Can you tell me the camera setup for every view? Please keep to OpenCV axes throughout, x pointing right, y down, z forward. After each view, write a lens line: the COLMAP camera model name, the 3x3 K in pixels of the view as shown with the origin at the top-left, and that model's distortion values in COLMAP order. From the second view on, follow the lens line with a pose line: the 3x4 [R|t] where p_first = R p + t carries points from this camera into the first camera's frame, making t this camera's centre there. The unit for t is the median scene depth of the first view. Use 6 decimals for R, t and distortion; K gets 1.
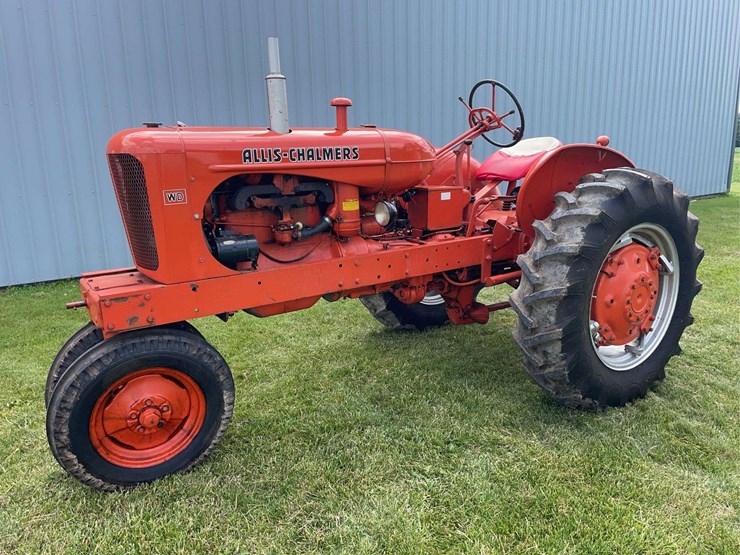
lens RADIAL K [[565.5, 0, 366.2], [0, 565.5, 274.3], [0, 0, 1]] dist [0.084675, -0.110440]
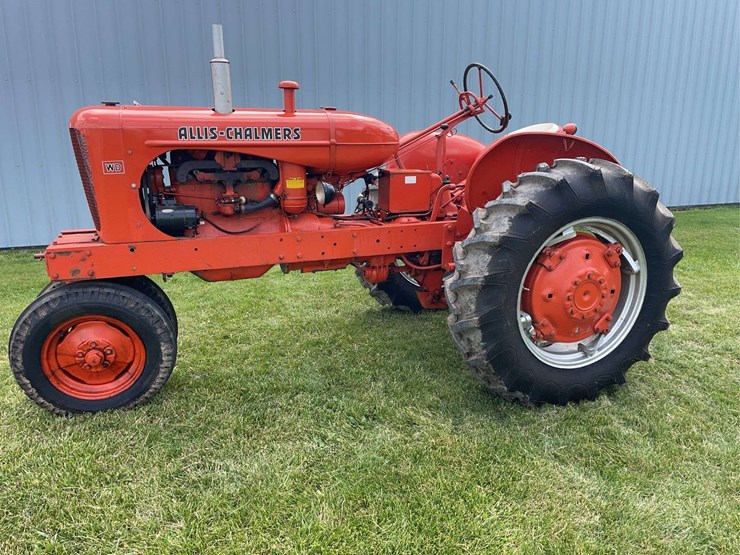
lens RADIAL K [[565.5, 0, 366.7], [0, 565.5, 275.4], [0, 0, 1]] dist [0.084675, -0.110440]
pose [[0.973501, 0.081004, -0.213854, 0.355341], [-0.073812, 0.996412, 0.041419, -0.004611], [0.216441, -0.024536, 0.975987, -0.011200]]
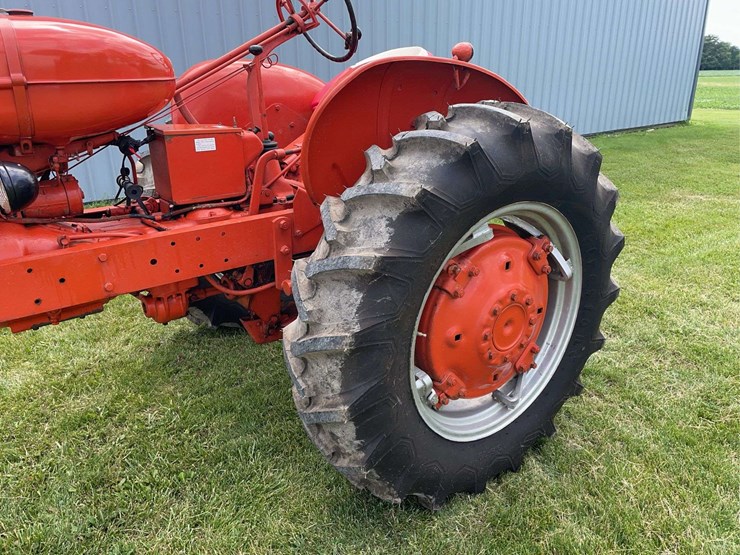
lens RADIAL K [[565.5, 0, 368.7], [0, 565.5, 275.0], [0, 0, 1]] dist [0.084675, -0.110440]
pose [[0.998091, -0.006821, 0.061375, 0.326516], [-0.001314, 0.991309, 0.131548, -0.099542], [-0.061739, -0.131378, 0.989408, 0.474000]]
